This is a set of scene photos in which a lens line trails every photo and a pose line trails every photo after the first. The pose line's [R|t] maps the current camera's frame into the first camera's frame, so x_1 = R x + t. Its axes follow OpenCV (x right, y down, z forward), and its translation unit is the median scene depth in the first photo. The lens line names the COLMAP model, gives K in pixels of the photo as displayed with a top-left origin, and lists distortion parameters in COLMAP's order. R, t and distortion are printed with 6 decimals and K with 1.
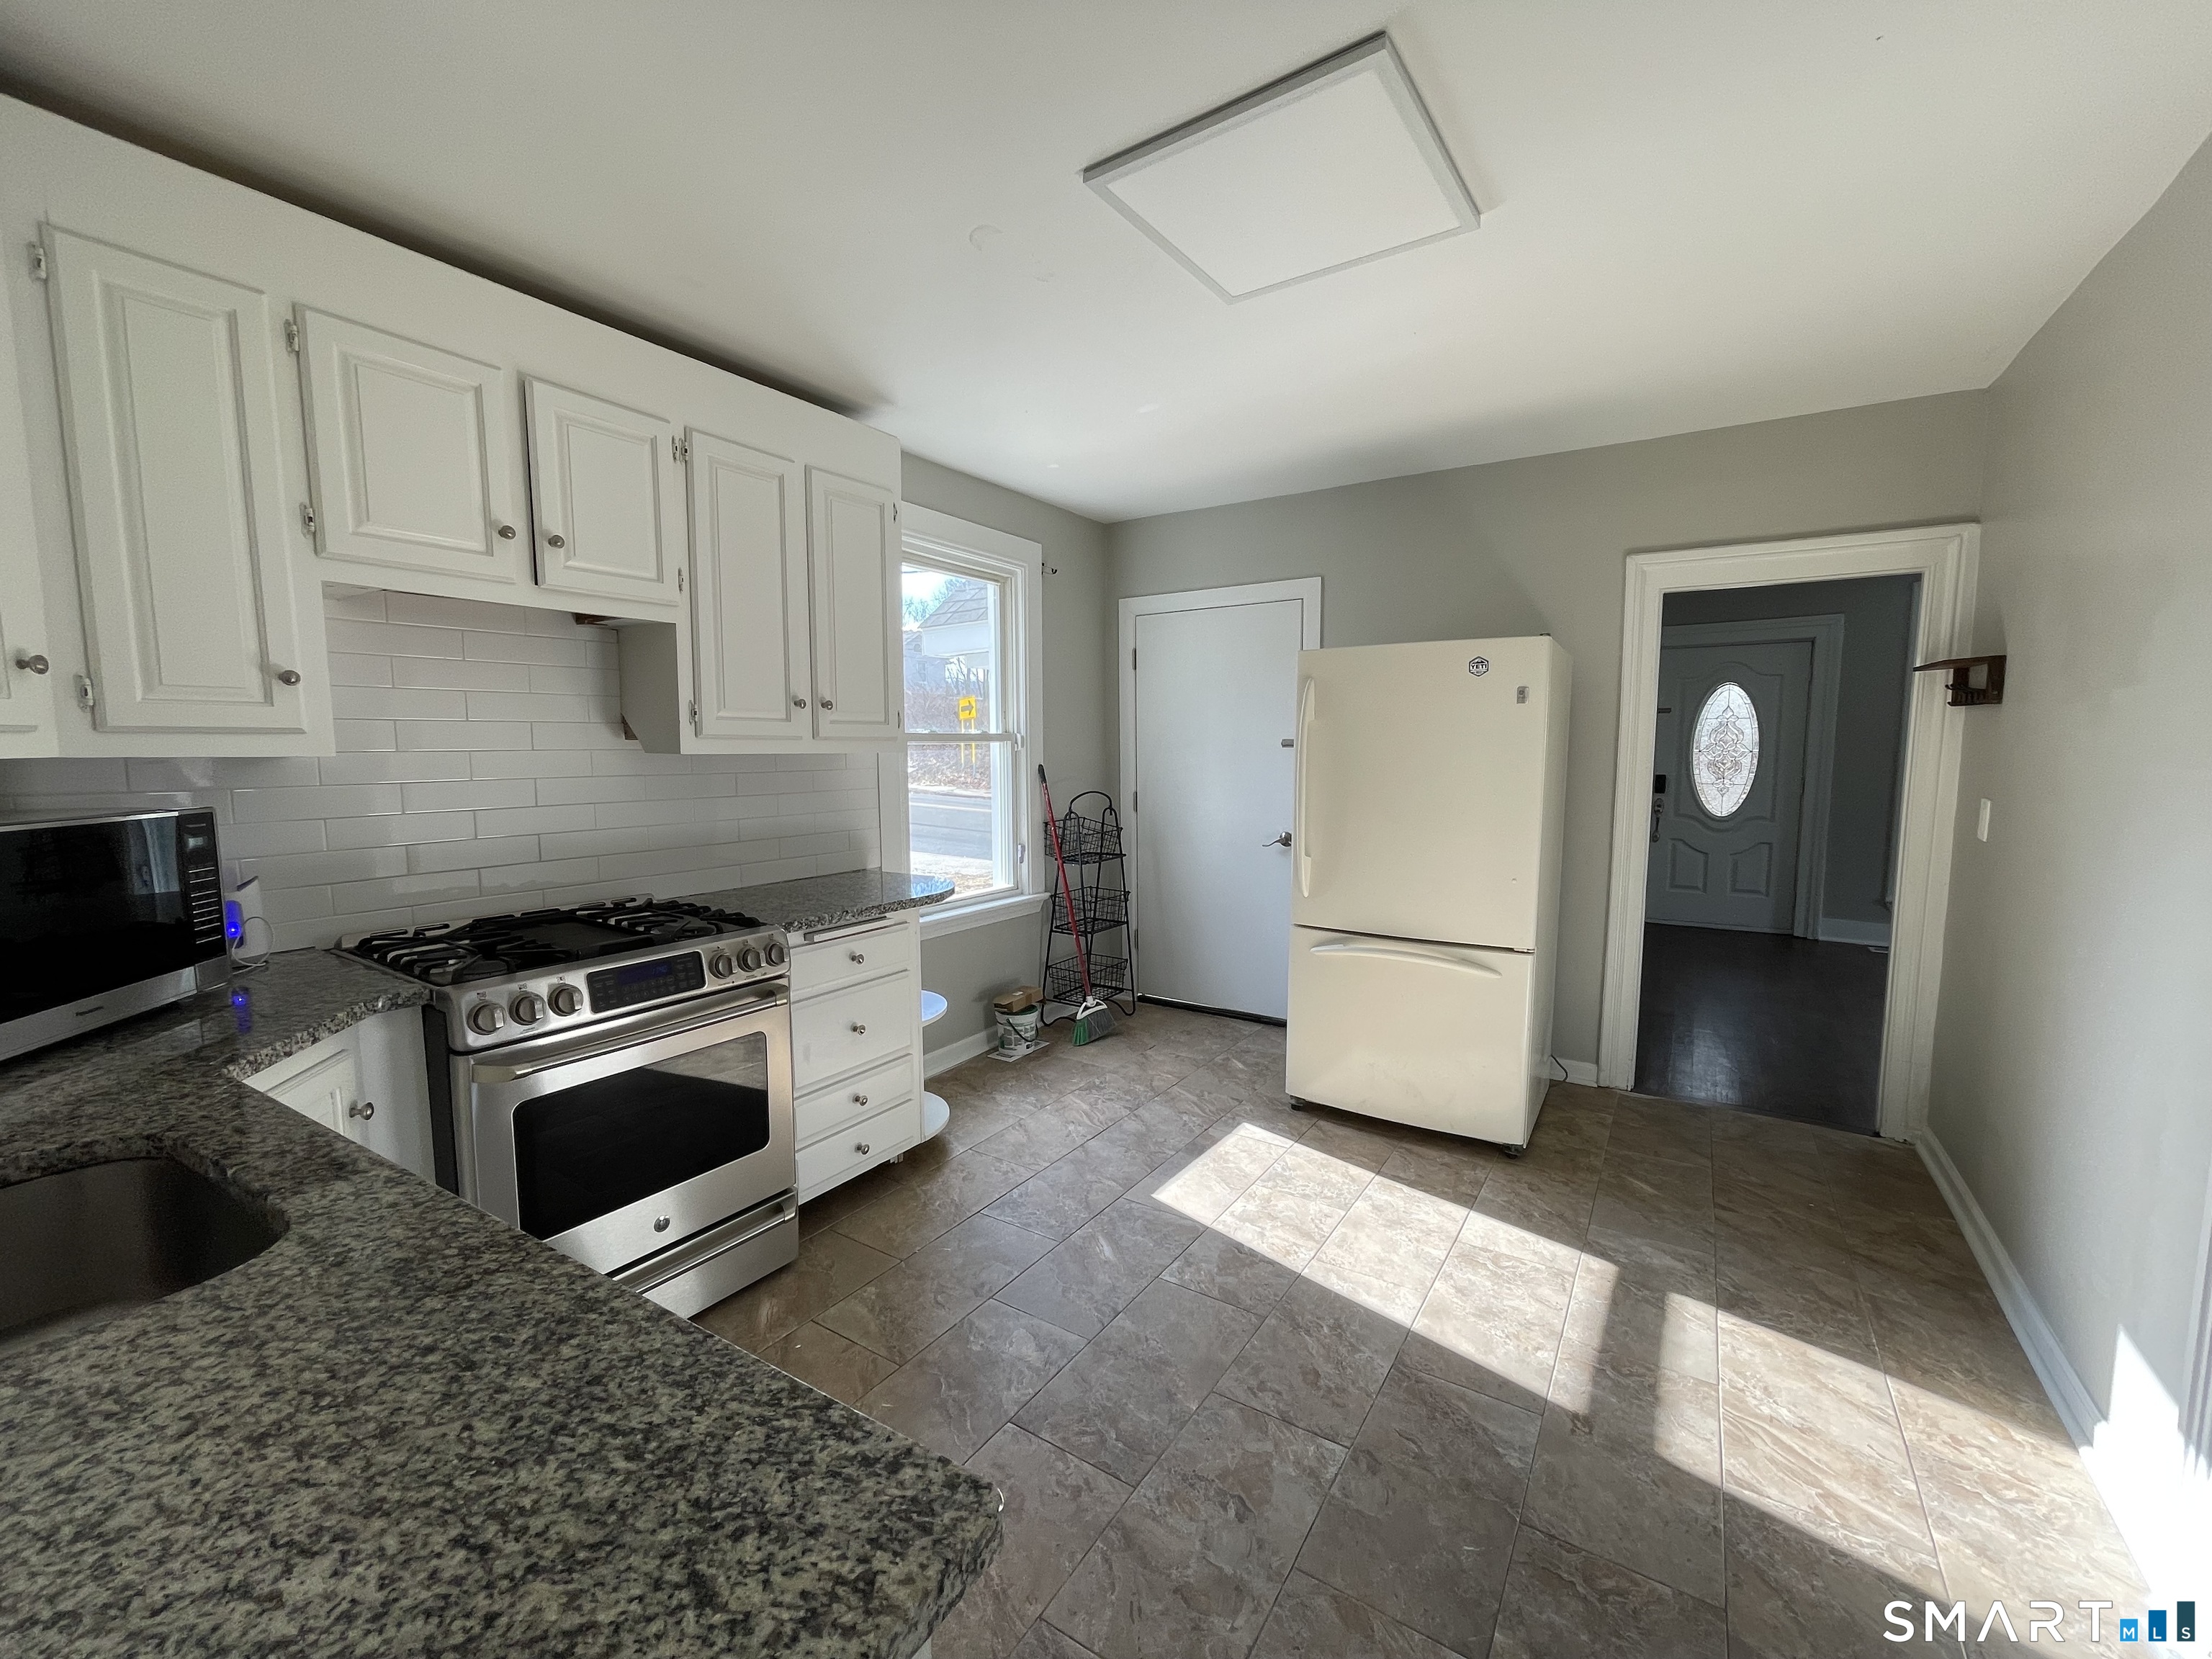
lens RADIAL K [[903.7, 0, 1102.0], [0, 903.7, 831.4], [0, 0, 1]] dist [-0.005443, 0.000284]
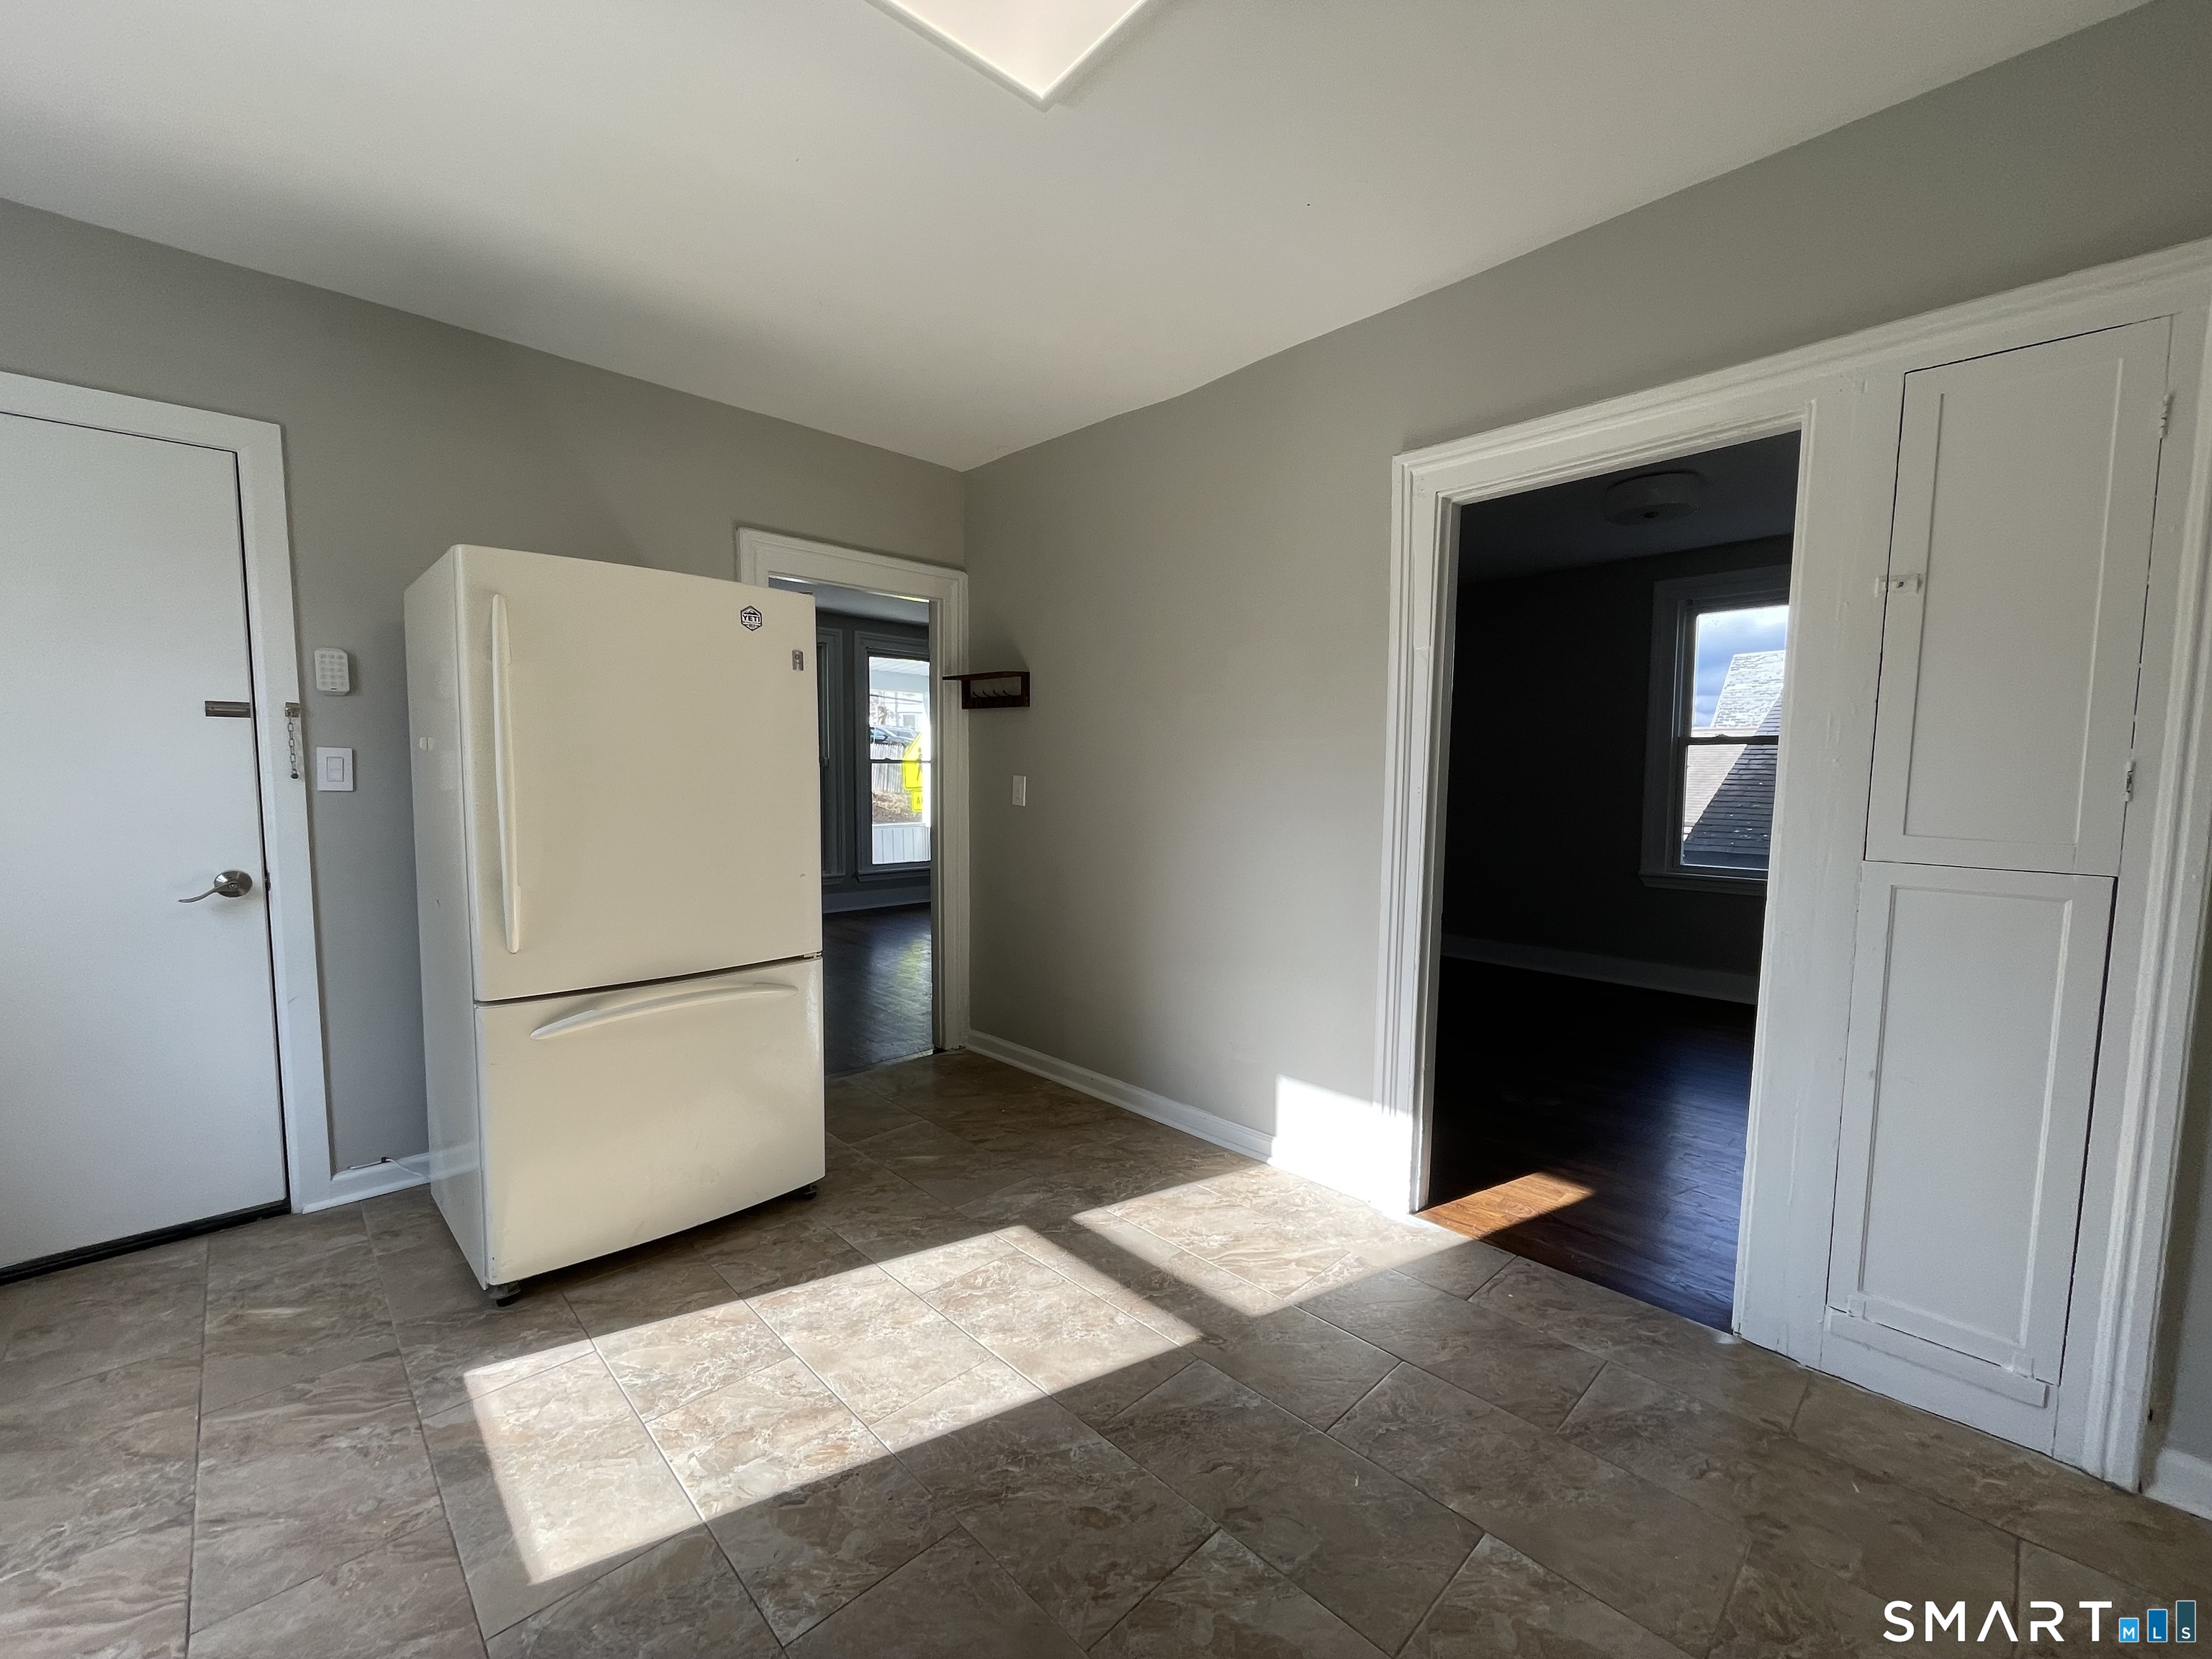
lens RADIAL K [[903.7, 0, 1100.3], [0, 903.7, 837.4], [0, 0, 1]] dist [-0.005443, 0.000284]
pose [[0.219397, -0.070201, 0.973107, -0.279497], [0.087193, 0.994828, 0.052110, -0.002603], [-0.971732, 0.073416, 0.224383, 0.471798]]
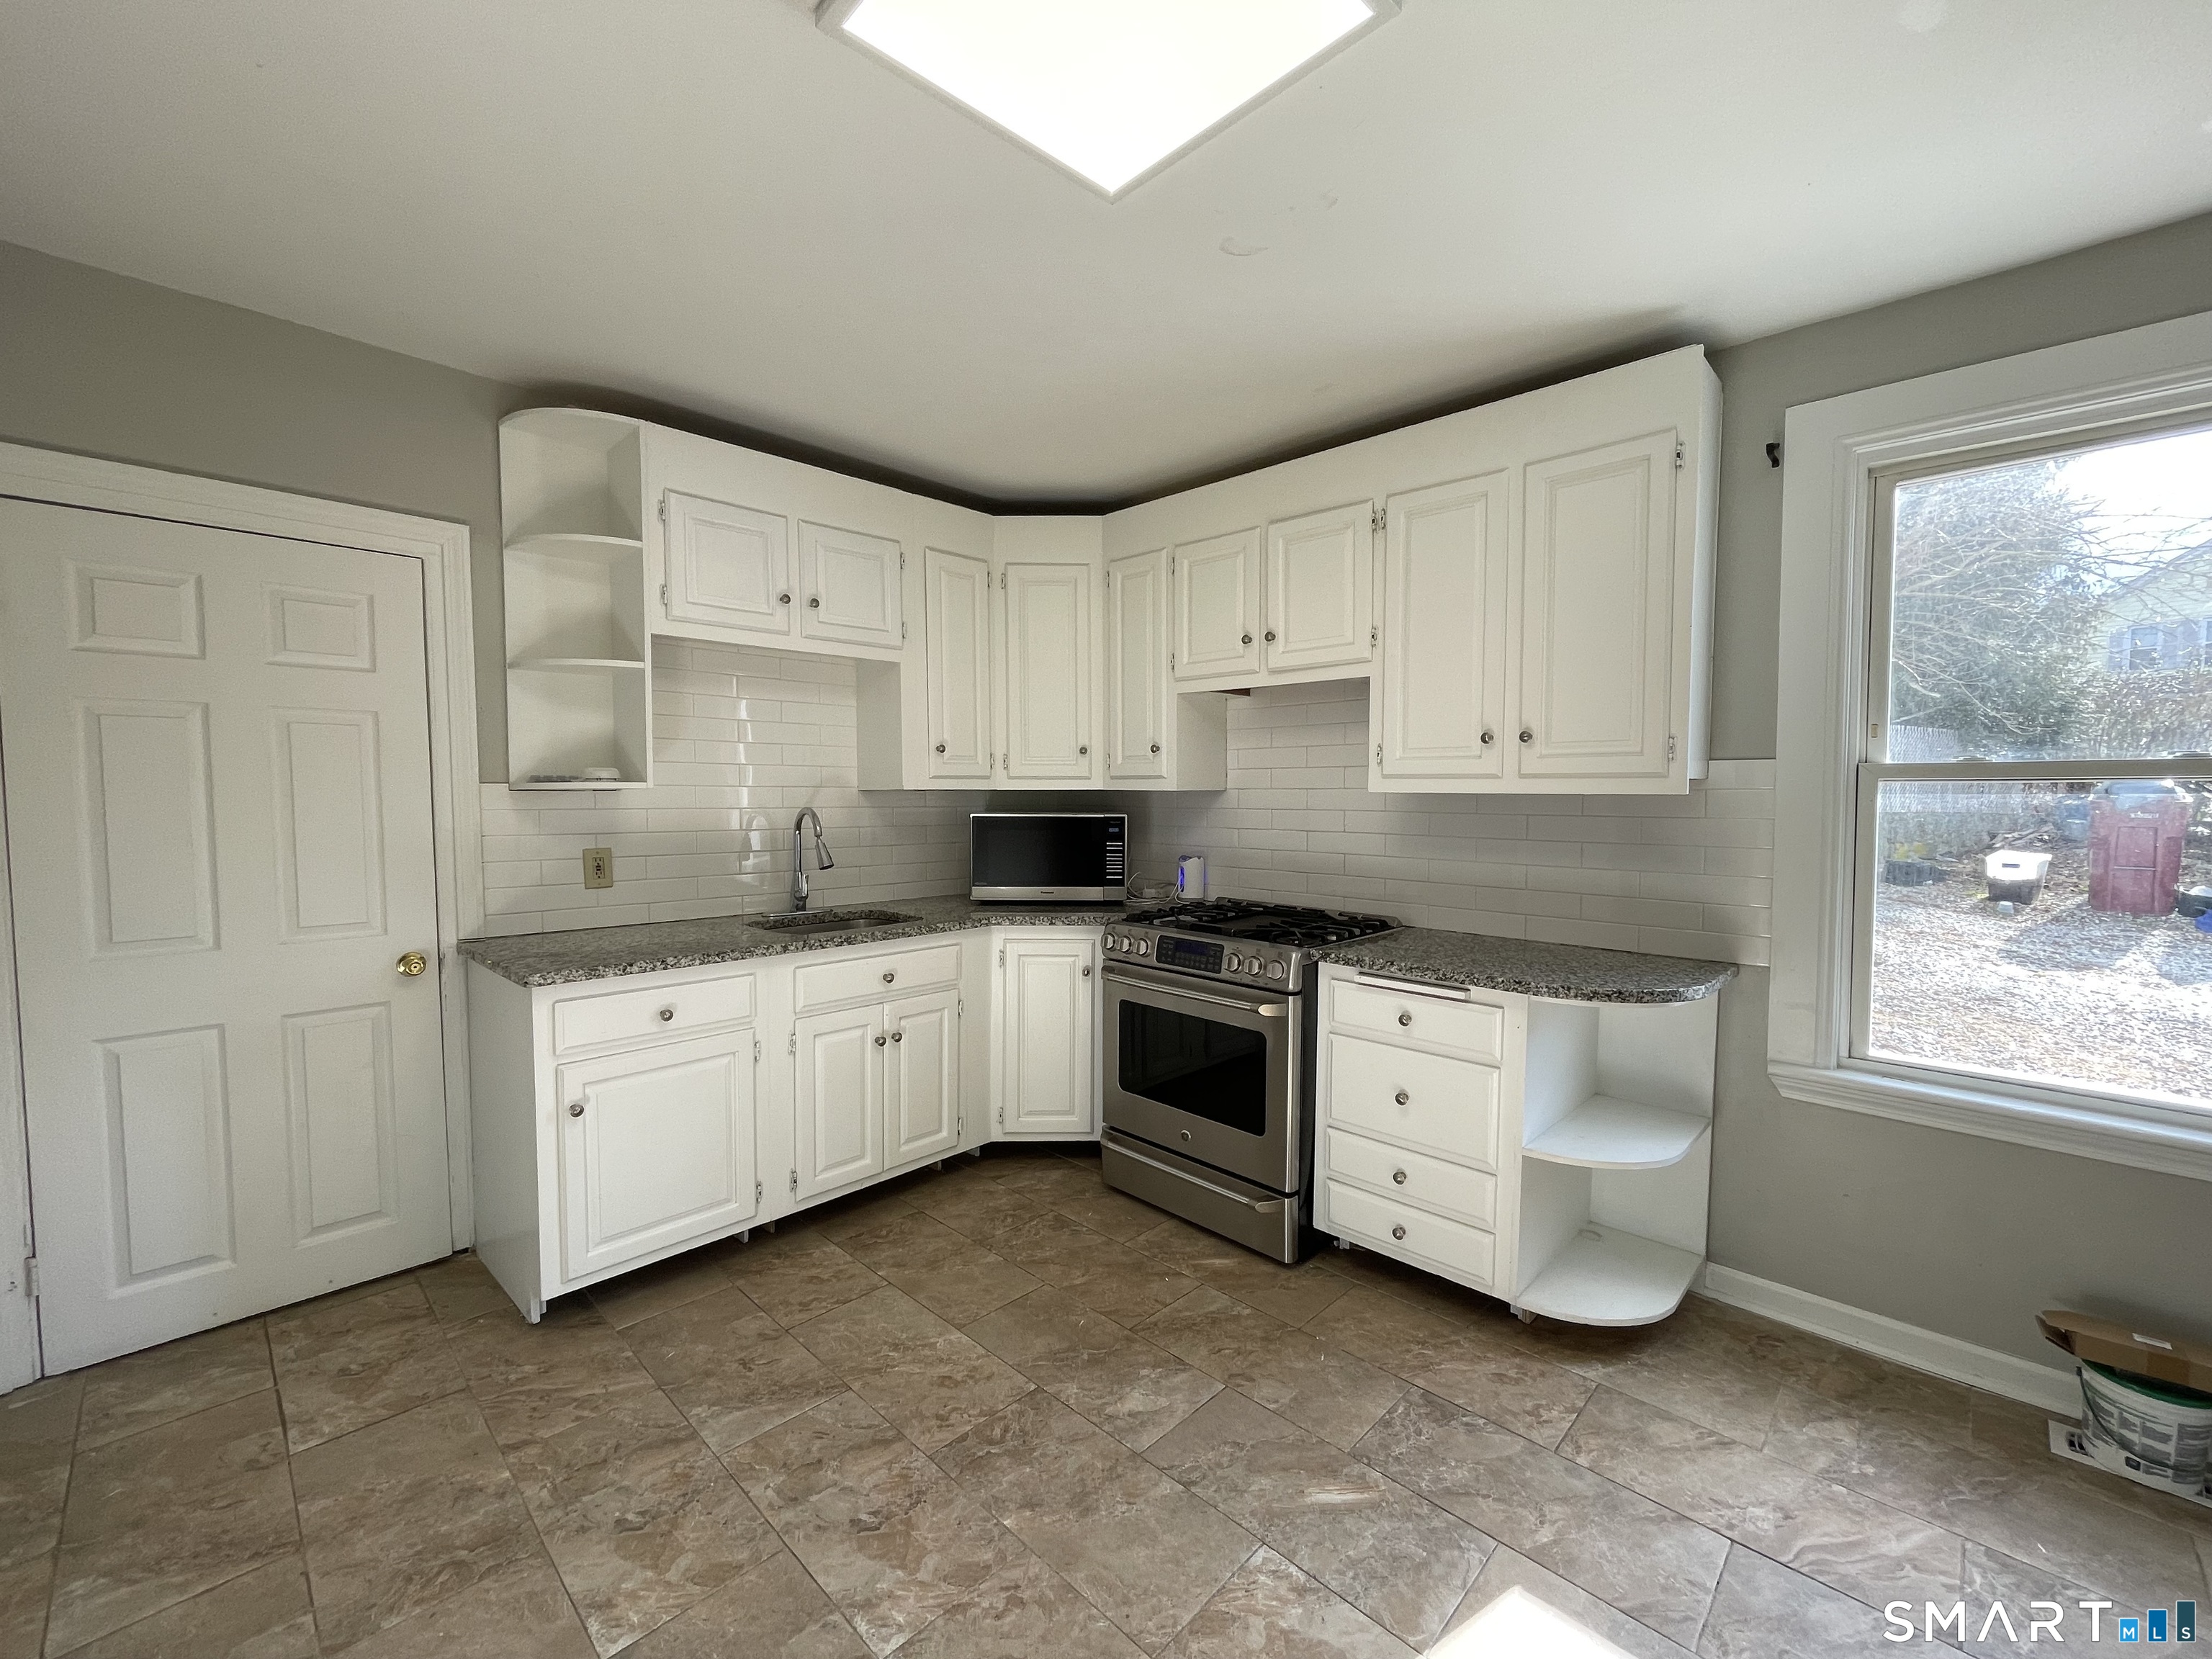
lens RADIAL K [[903.7, 0, 1102.0], [0, 903.7, 832.6], [0, 0, 1]] dist [-0.005443, 0.000284]
pose [[-0.188251, 0.050257, -0.980834, 0.529405], [-0.101342, 0.992365, 0.070299, -0.061801], [0.976878, 0.112634, -0.181721, 0.676326]]
